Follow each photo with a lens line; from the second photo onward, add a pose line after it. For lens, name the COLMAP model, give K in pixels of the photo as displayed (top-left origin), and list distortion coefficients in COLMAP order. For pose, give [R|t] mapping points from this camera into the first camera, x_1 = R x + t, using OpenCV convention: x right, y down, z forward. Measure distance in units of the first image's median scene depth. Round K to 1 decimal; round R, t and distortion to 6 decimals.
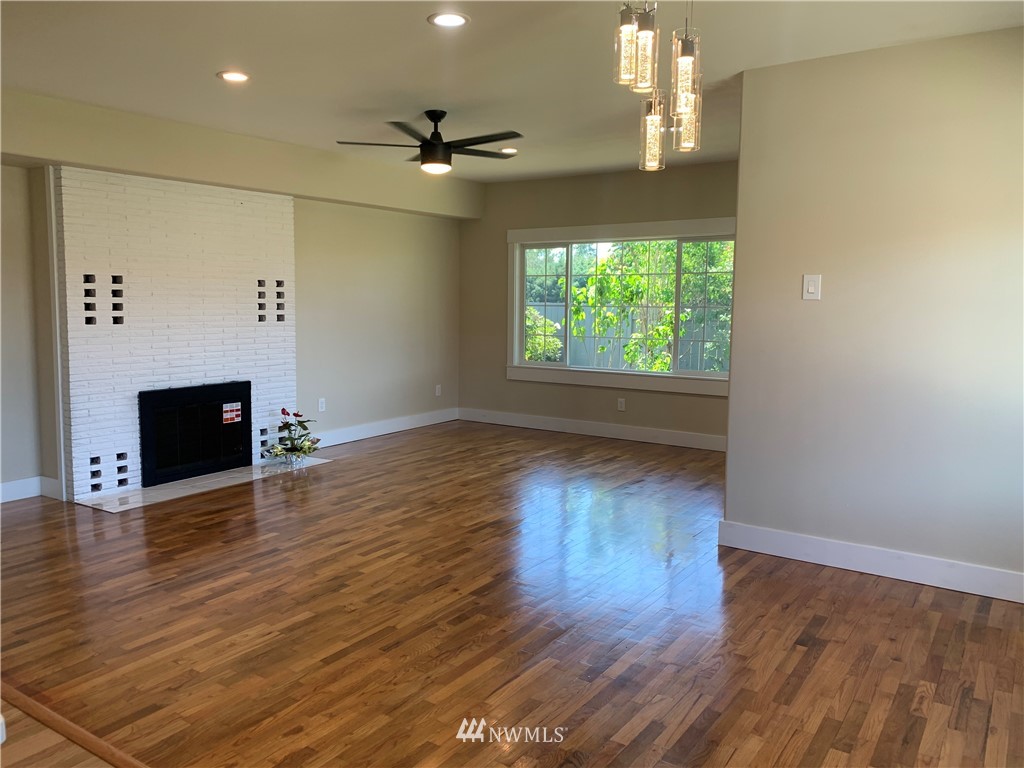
lens RADIAL K [[781.8, 0, 509.8], [0, 781.8, 375.5], [0, 0, 1]] dist [0.039530, -0.043741]
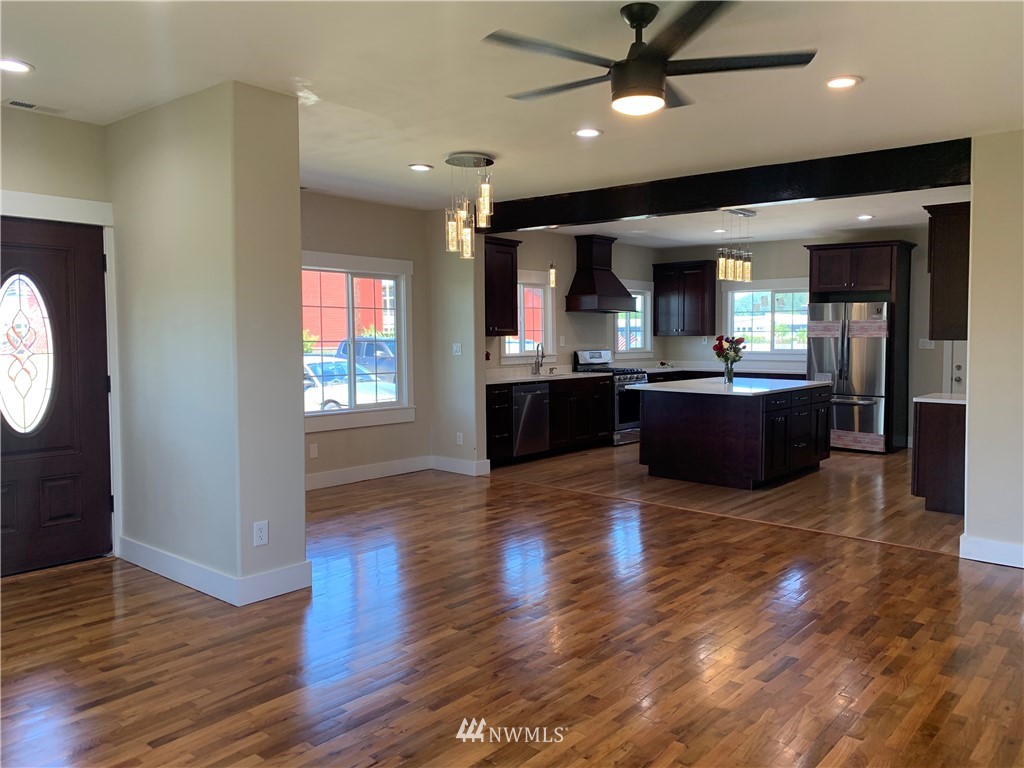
lens RADIAL K [[781.8, 0, 518.0], [0, 781.8, 383.2], [0, 0, 1]] dist [0.039530, -0.043741]
pose [[-0.994352, -0.014217, 0.105174, -0.065608], [0.002470, 0.987618, 0.156860, -0.144311], [-0.106102, 0.156234, -0.982005, 1.527710]]
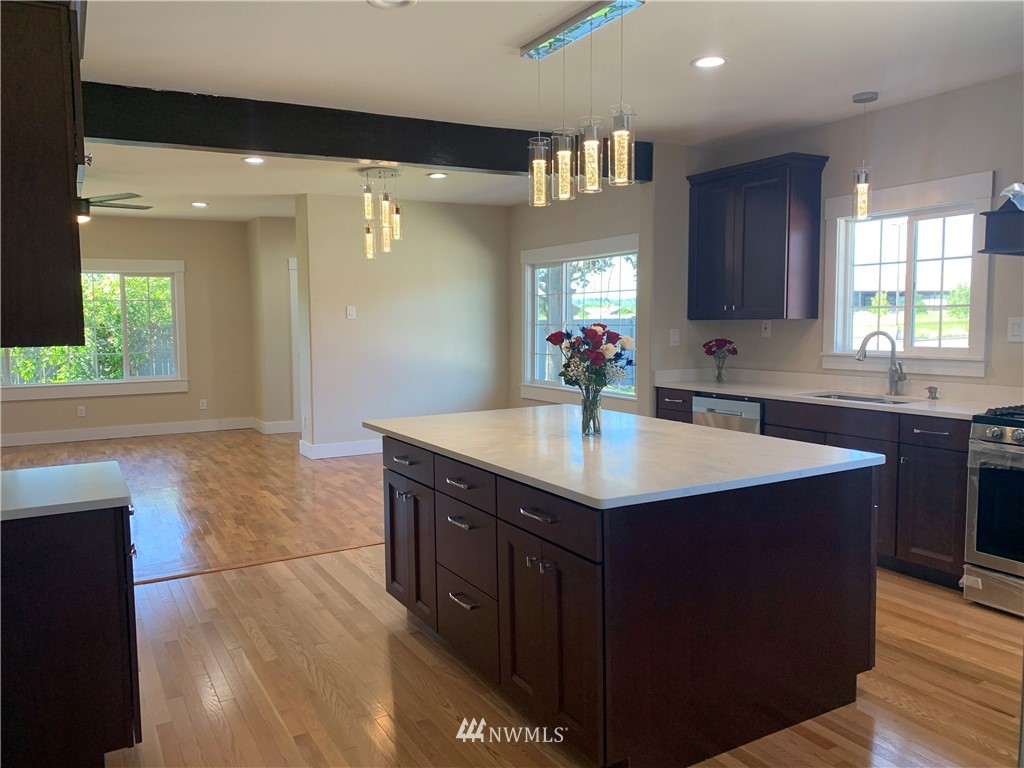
lens RADIAL K [[781.8, 0, 506.2], [0, 781.8, 384.9], [0, 0, 1]] dist [0.039530, -0.043741]
pose [[0.450078, -0.086742, 0.888766, -0.879442], [0.100087, 0.993900, 0.046318, 0.009206], [-0.887362, 0.068107, 0.456015, -0.151087]]
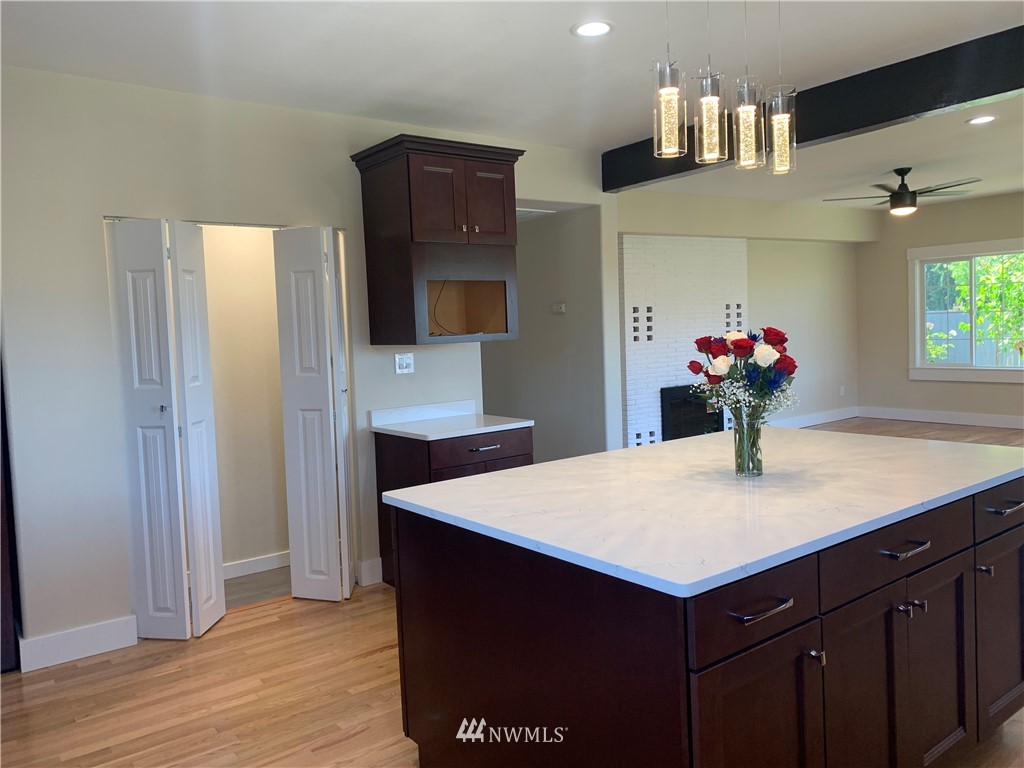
lens RADIAL K [[781.8, 0, 515.7], [0, 781.8, 375.1], [0, 0, 1]] dist [0.039530, -0.043741]
pose [[0.946710, -0.024106, -0.321183, -0.274598], [0.015941, 0.999480, -0.028030, 0.032994], [0.321692, 0.021416, 0.946602, -0.418678]]
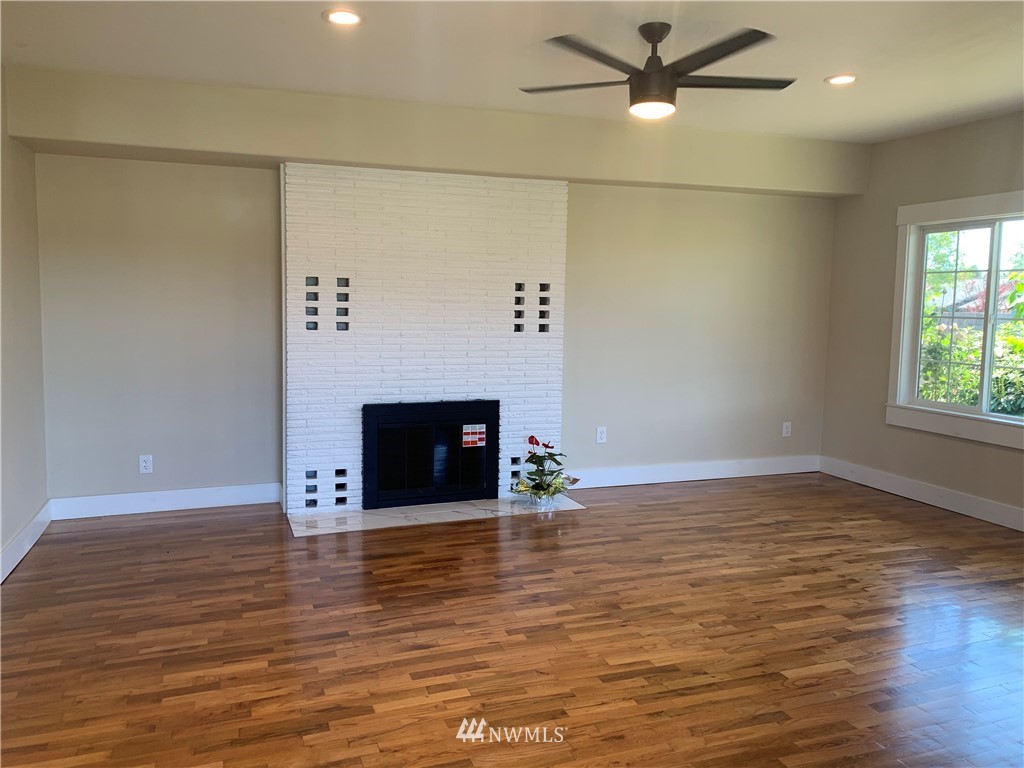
lens RADIAL K [[781.8, 0, 507.8], [0, 781.8, 370.4], [0, 0, 1]] dist [0.039530, -0.043741]
pose [[0.806497, 0.056646, -0.588518, 0.204445], [-0.066596, 0.997769, 0.004775, -0.035713], [0.587476, 0.035342, 0.808470, 0.371149]]
